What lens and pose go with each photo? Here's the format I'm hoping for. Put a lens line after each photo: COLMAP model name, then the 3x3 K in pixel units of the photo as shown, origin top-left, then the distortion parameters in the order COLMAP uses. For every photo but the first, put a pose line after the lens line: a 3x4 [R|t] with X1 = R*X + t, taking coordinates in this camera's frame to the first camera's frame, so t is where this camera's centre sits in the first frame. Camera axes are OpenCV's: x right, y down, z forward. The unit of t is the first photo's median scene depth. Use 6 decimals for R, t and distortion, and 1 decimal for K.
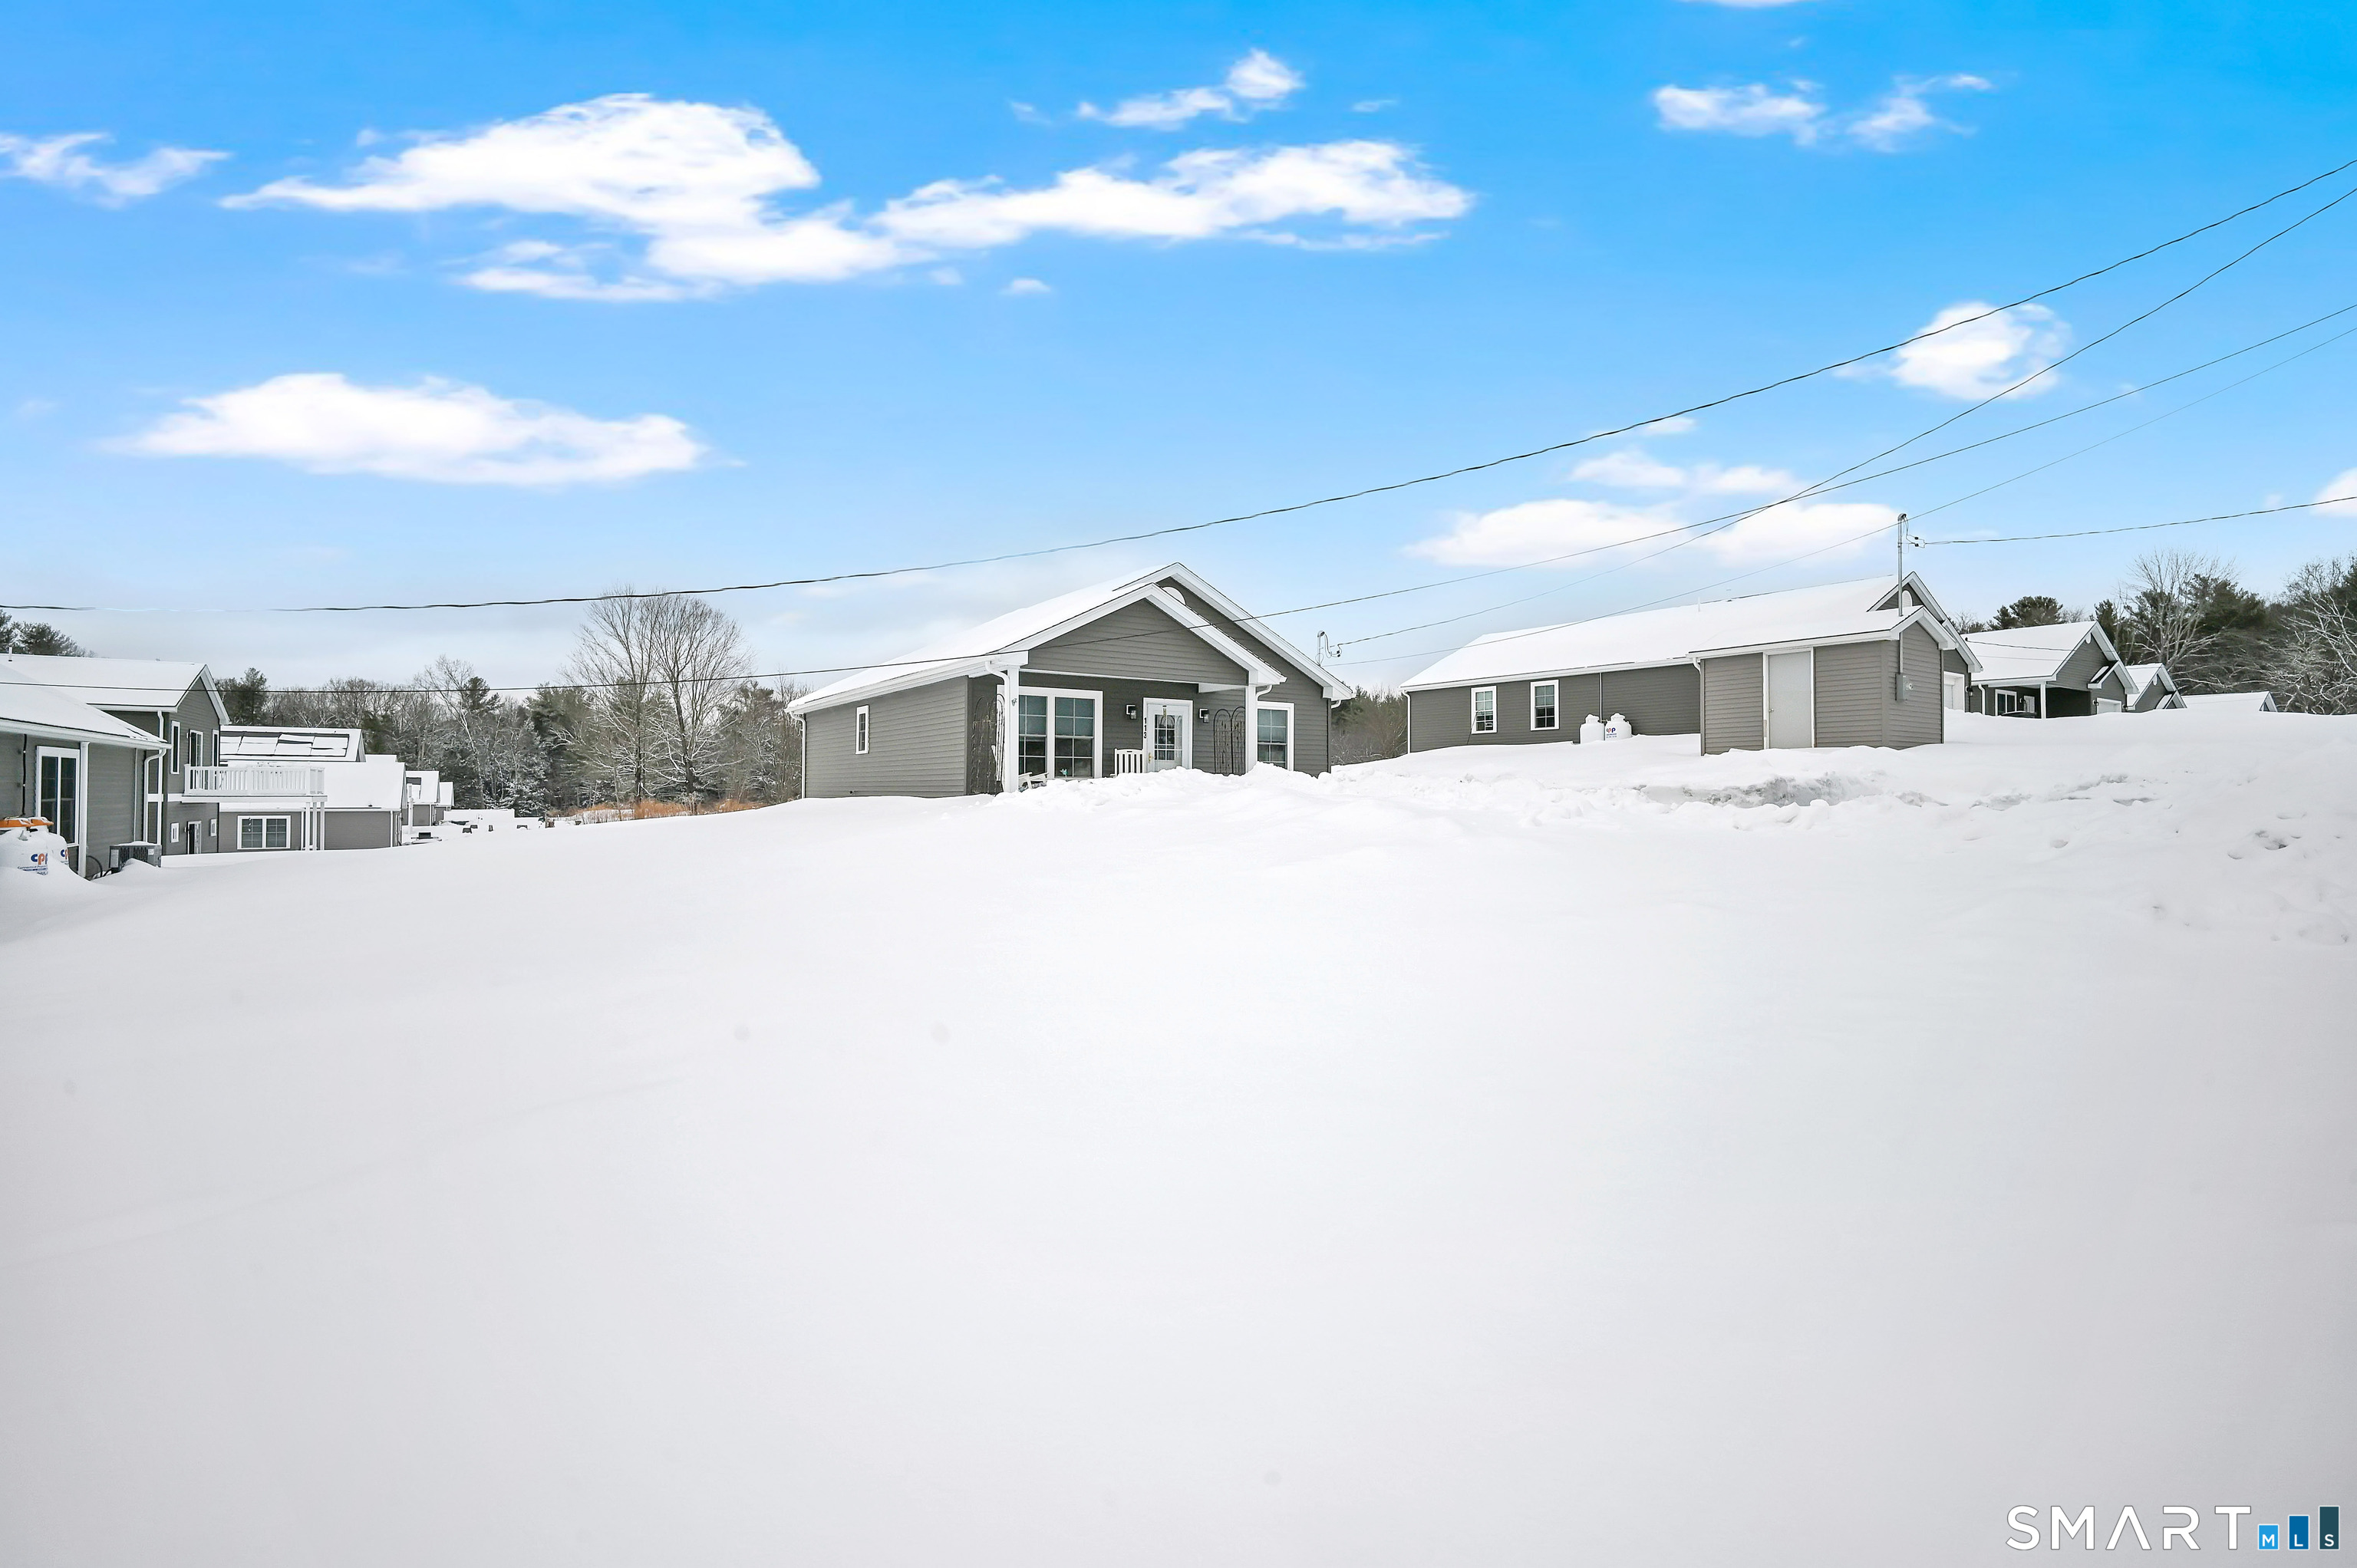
lens RADIAL K [[1107.0, 0, 1192.1], [0, 1107.0, 786.9], [0, 0, 1]] dist [-0.005305, -0.002336]
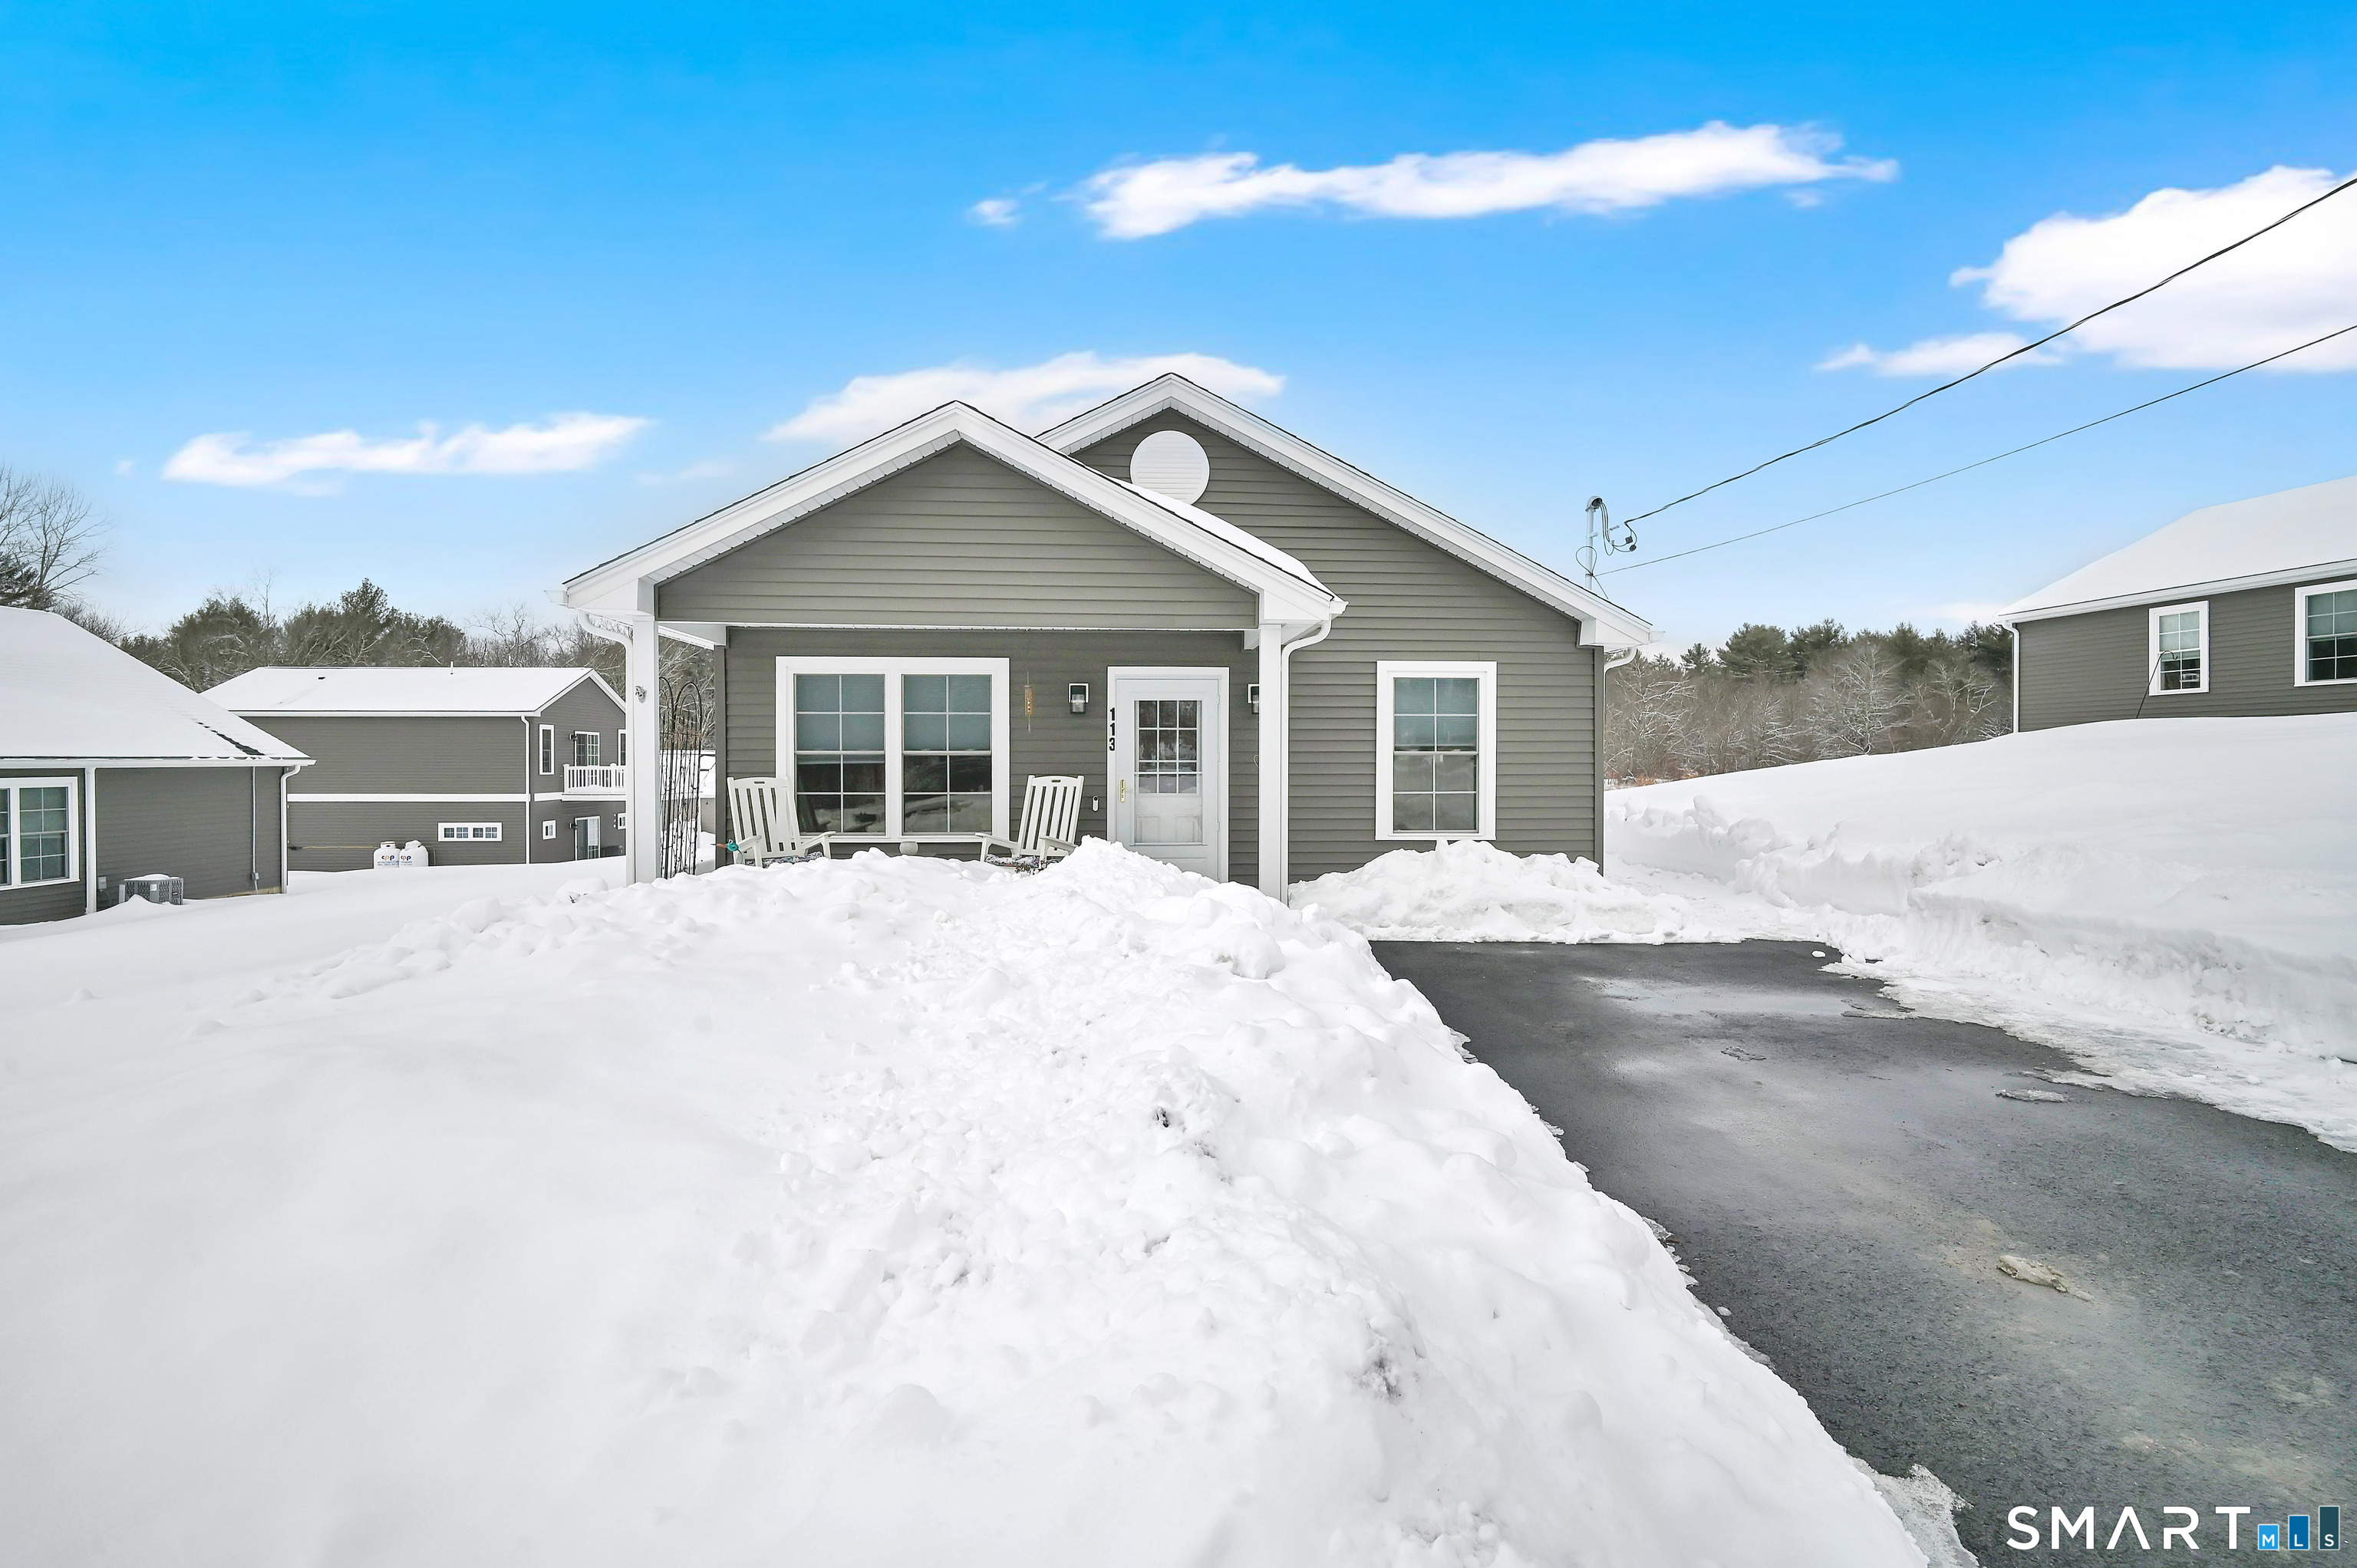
lens RADIAL K [[1107.0, 0, 1180.4], [0, 1107.0, 793.1], [0, 0, 1]] dist [-0.005305, -0.002336]
pose [[0.864491, 0.010857, -0.502532, 0.142119], [0.006107, 0.999466, 0.032099, -0.025468], [0.502612, -0.030818, 0.863963, 0.372771]]
